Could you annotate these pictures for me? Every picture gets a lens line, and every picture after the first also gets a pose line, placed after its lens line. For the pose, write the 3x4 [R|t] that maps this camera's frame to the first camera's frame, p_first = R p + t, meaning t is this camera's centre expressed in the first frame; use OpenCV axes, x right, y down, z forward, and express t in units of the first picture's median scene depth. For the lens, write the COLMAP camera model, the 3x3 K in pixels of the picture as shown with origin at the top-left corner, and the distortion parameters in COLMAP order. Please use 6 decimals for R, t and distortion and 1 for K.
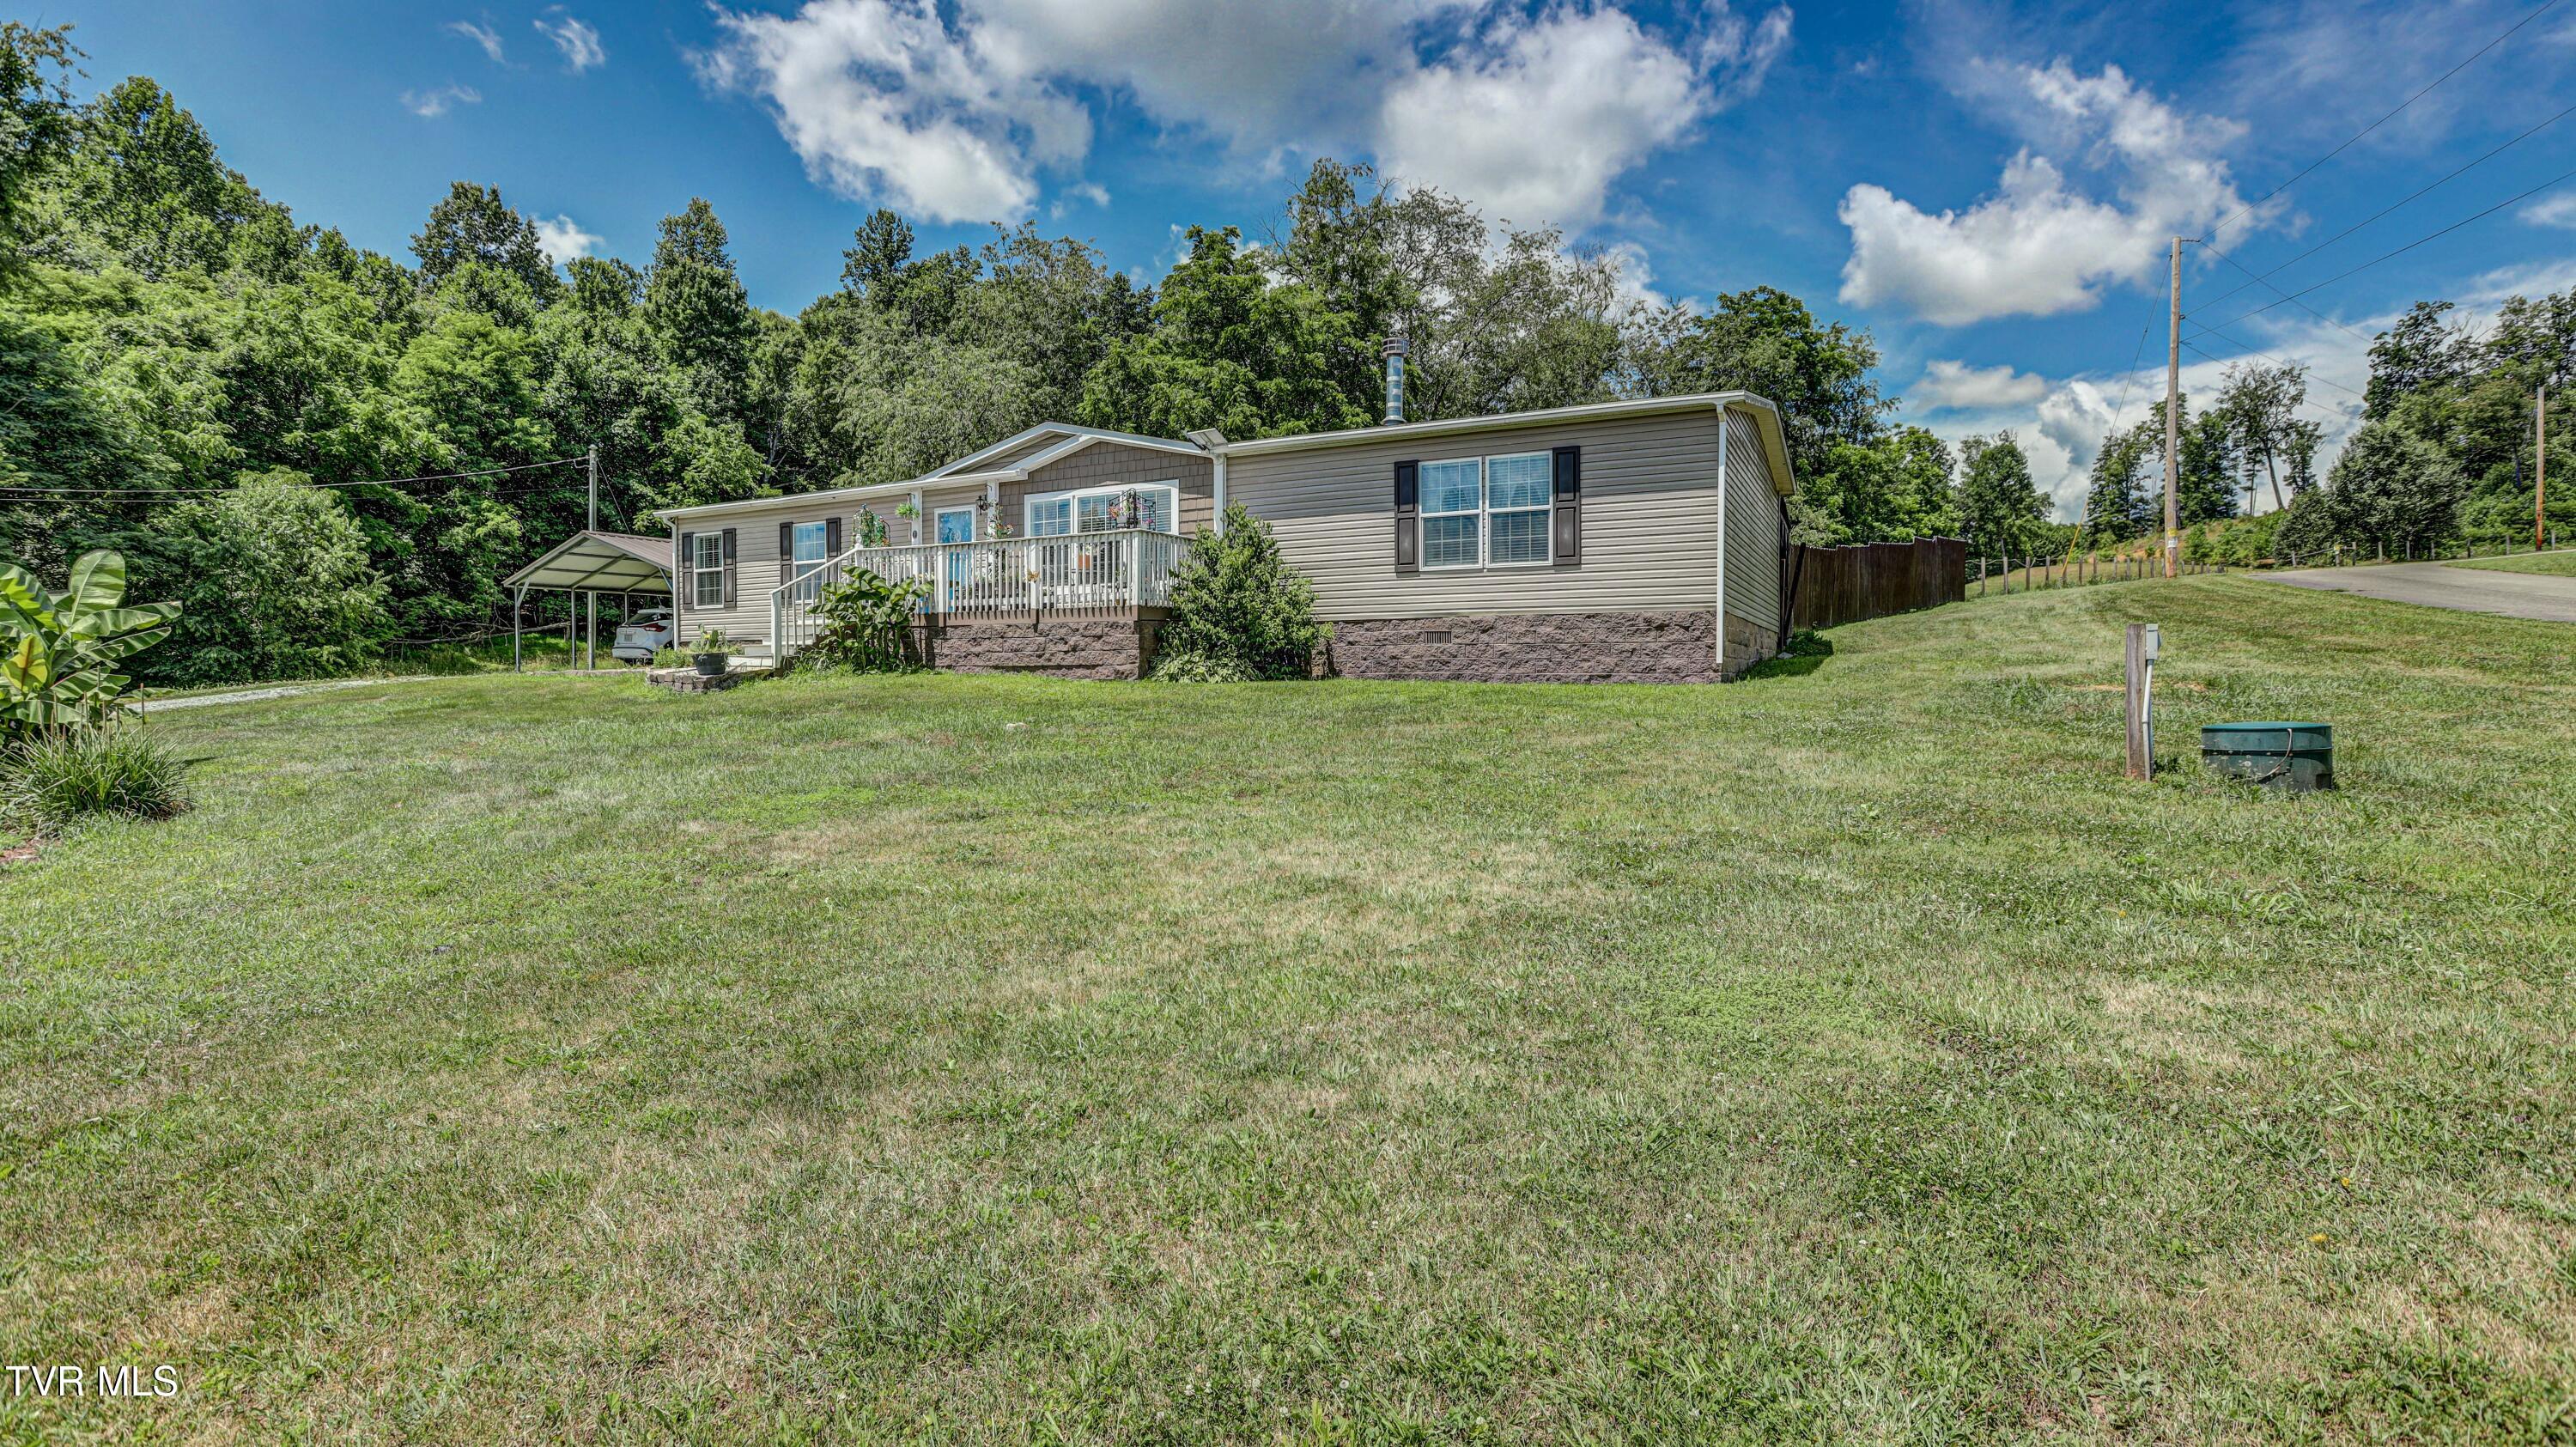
lens RADIAL K [[1185.0, 0, 1281.8], [0, 1185.0, 731.5], [0, 0, 1]] dist [-0.045794, 0.015047]
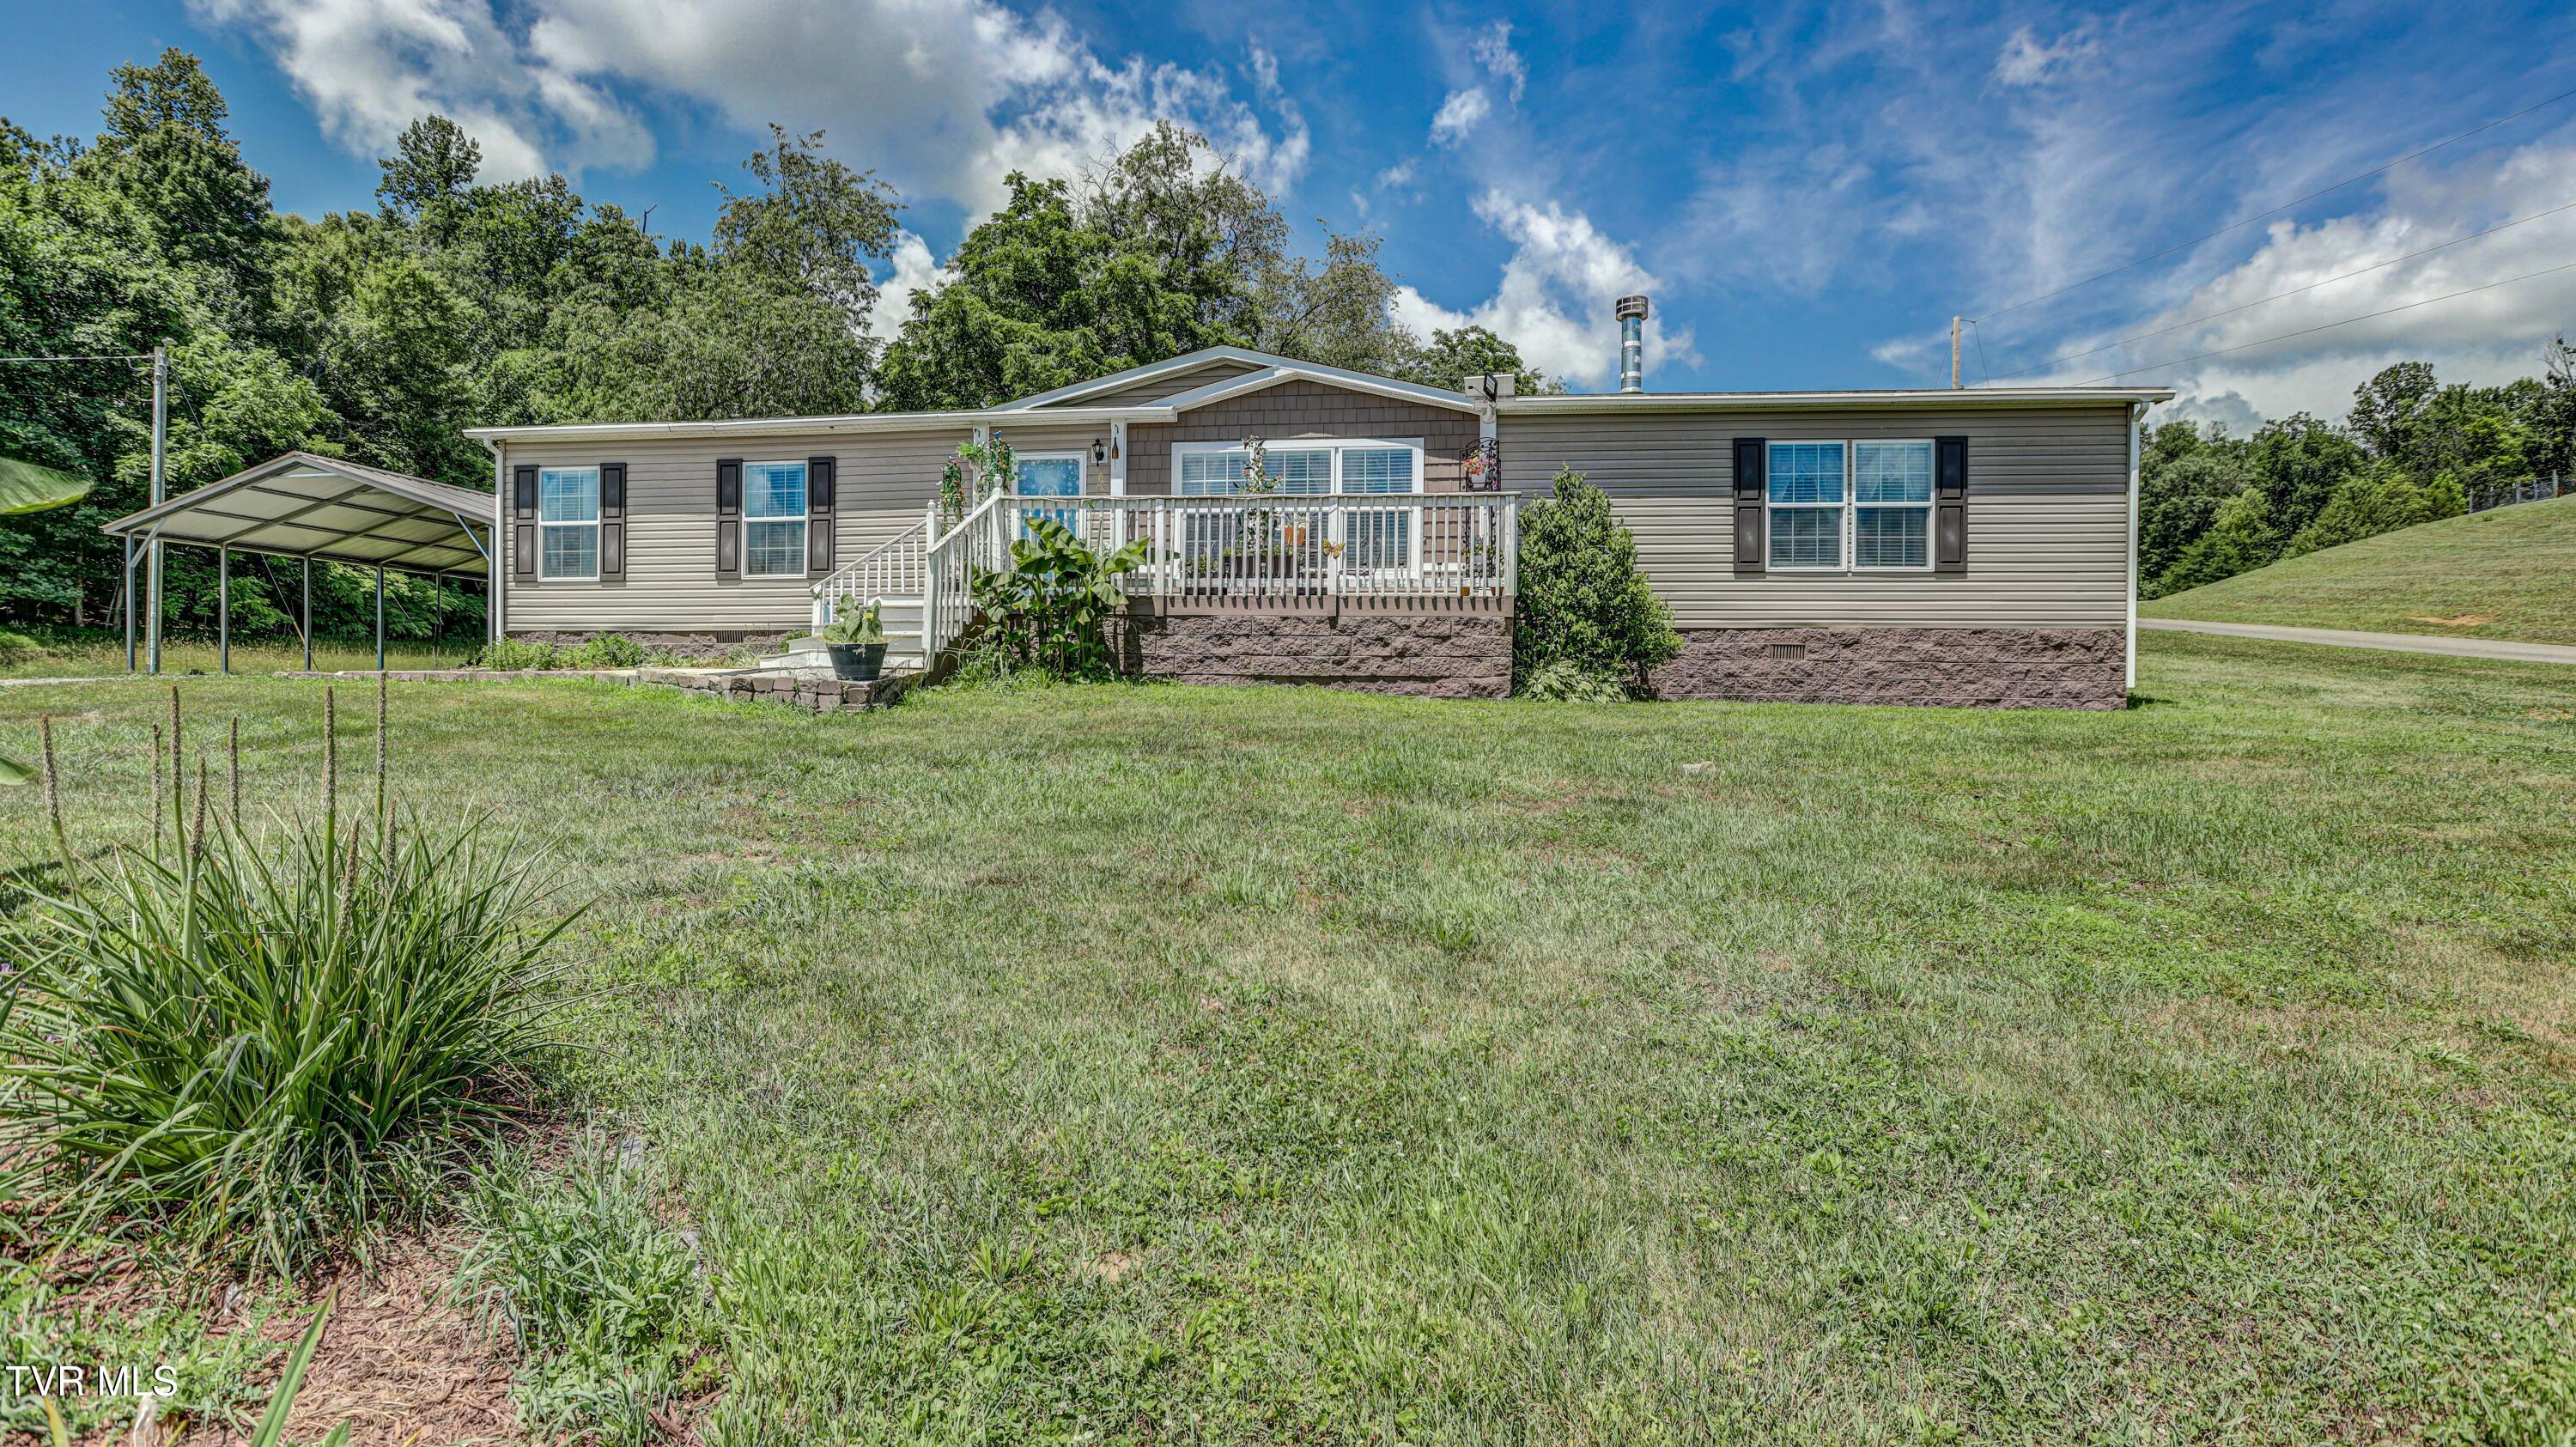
lens RADIAL K [[1185.0, 0, 1281.8], [0, 1185.0, 731.5], [0, 0, 1]] dist [-0.045794, 0.015047]
pose [[0.934991, 0.002599, 0.354661, -0.239957], [0.004753, 0.999792, -0.019858, -0.004201], [-0.354639, 0.020253, 0.934784, 0.171868]]
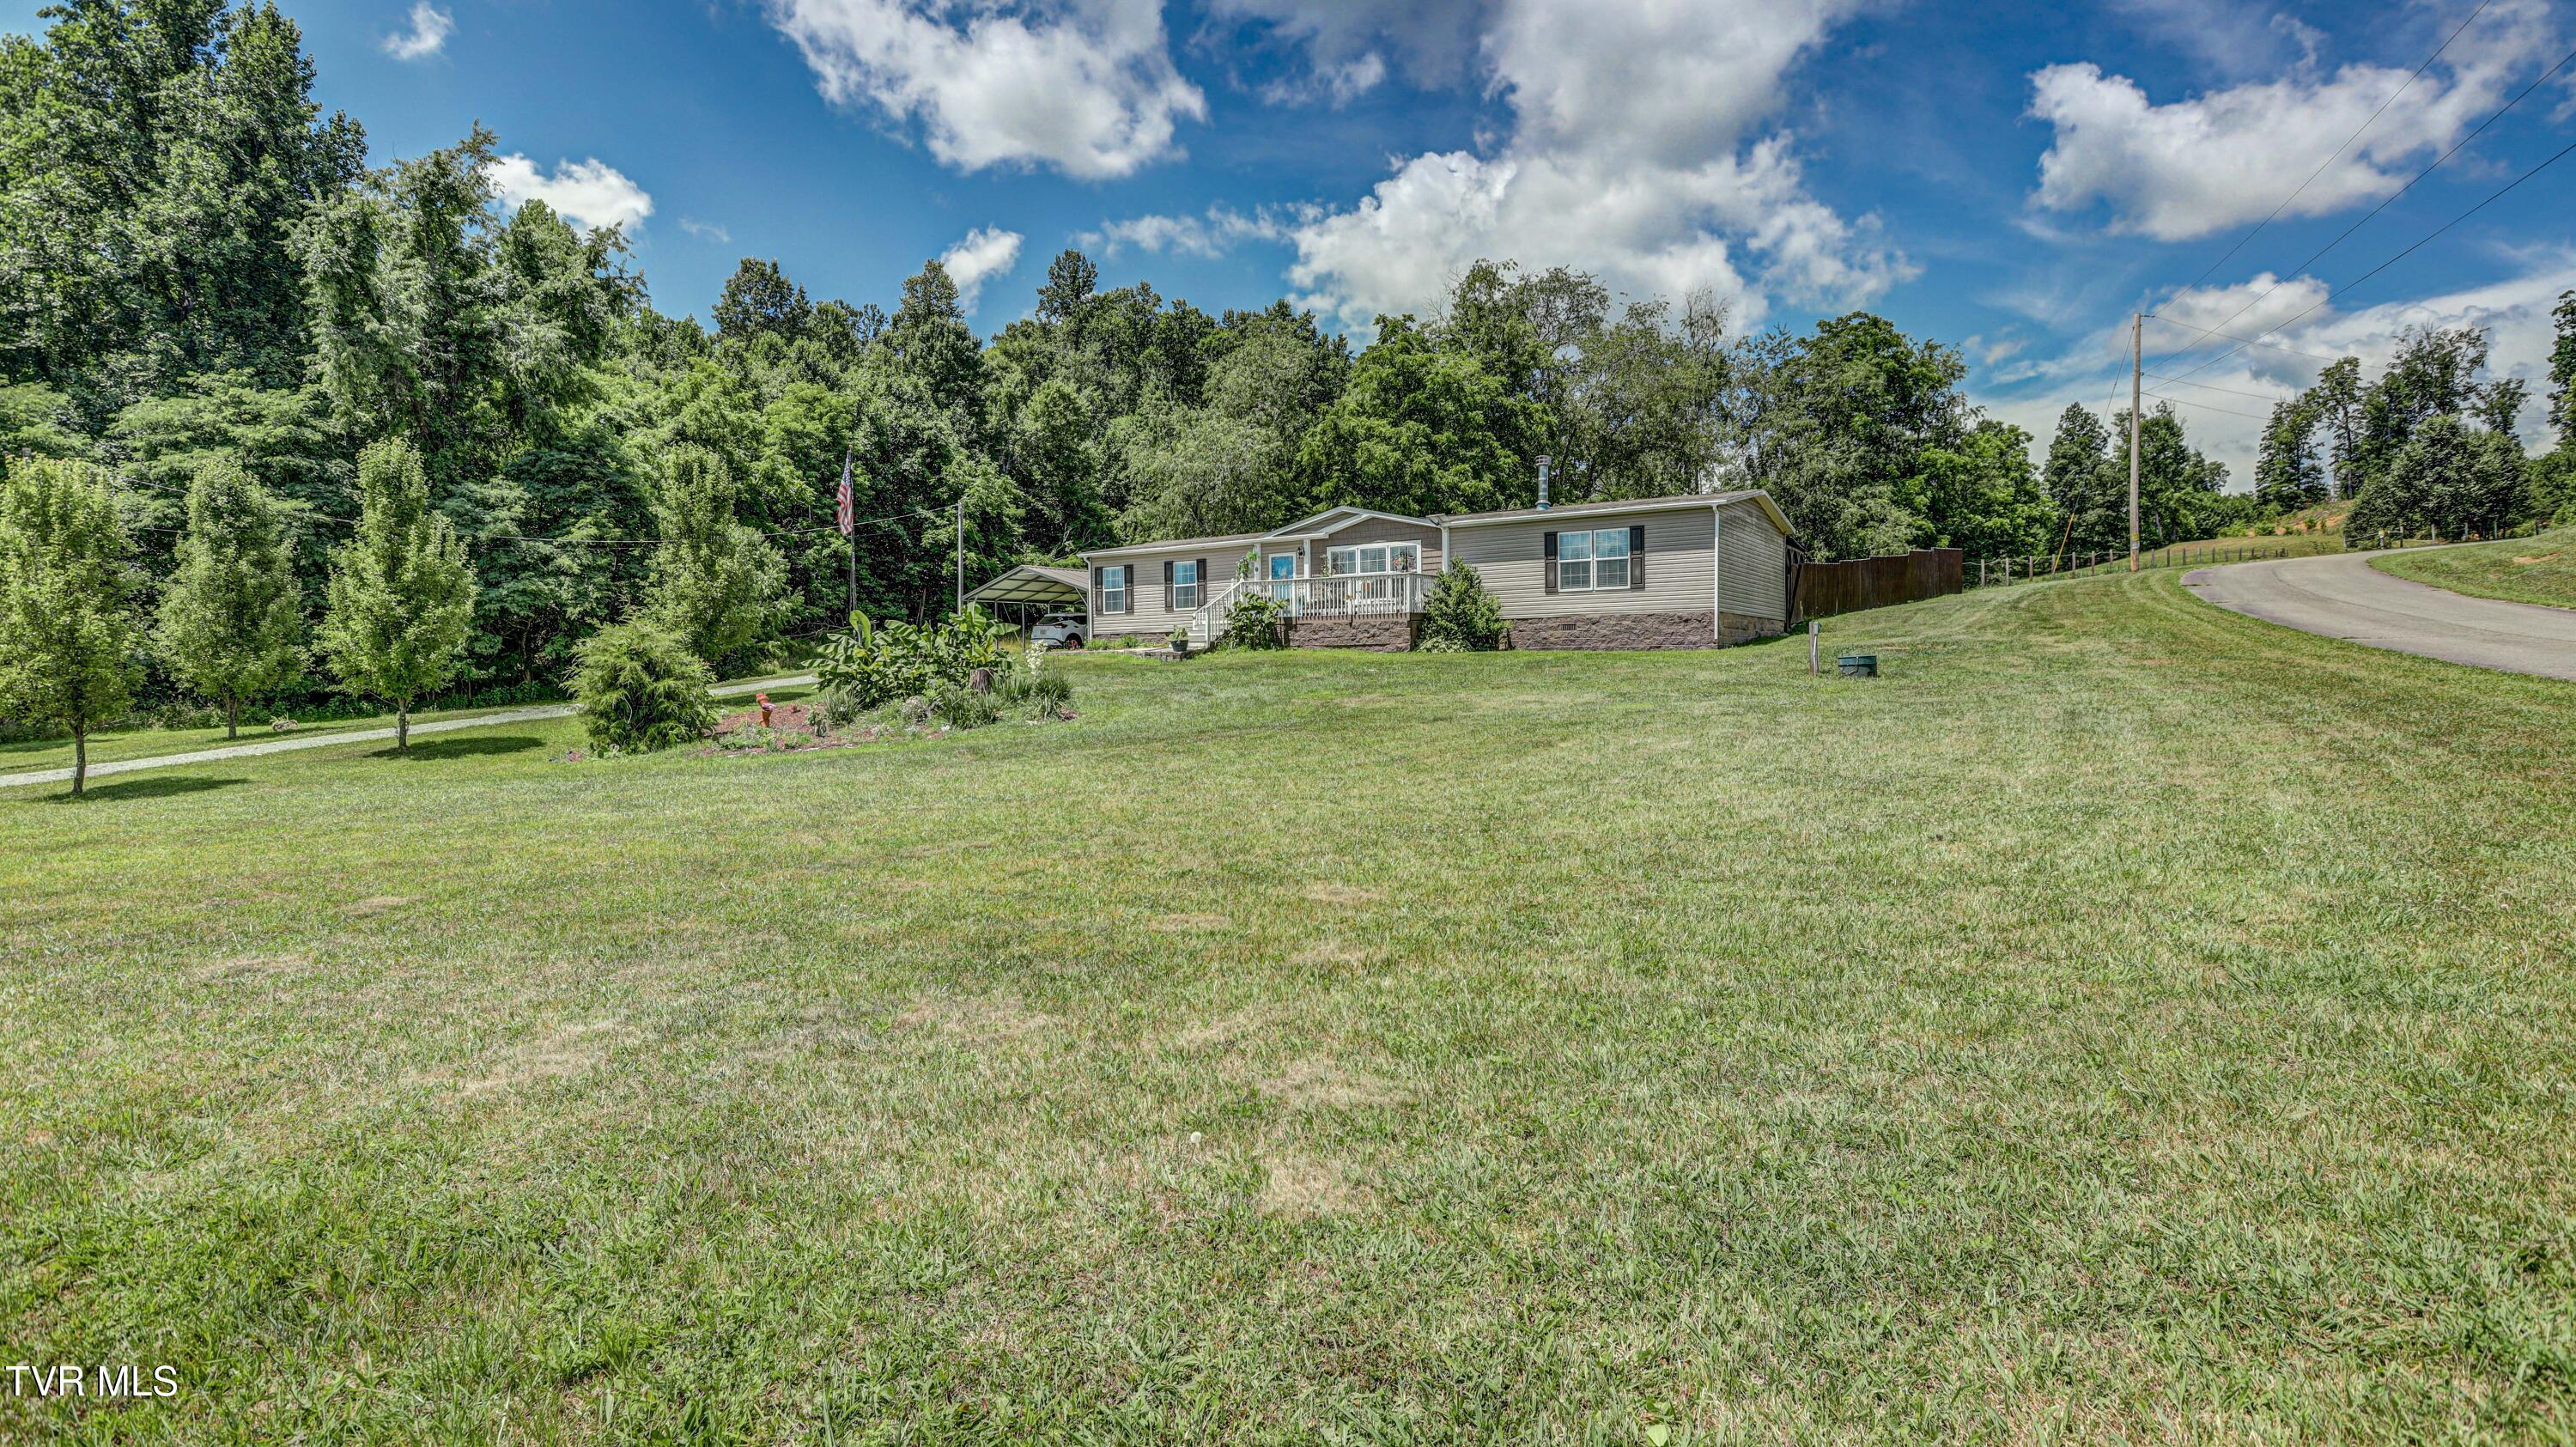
lens RADIAL K [[1225.7, 0, 1288.0], [0, 1225.7, 723.5], [0, 0, 1]] dist [-0.068688, 0.046112]
pose [[0.994982, -0.005881, -0.099879, -0.056055], [0.006094, 0.999980, 0.001830, 0.031469], [0.099866, -0.002430, 0.994998, -0.459247]]
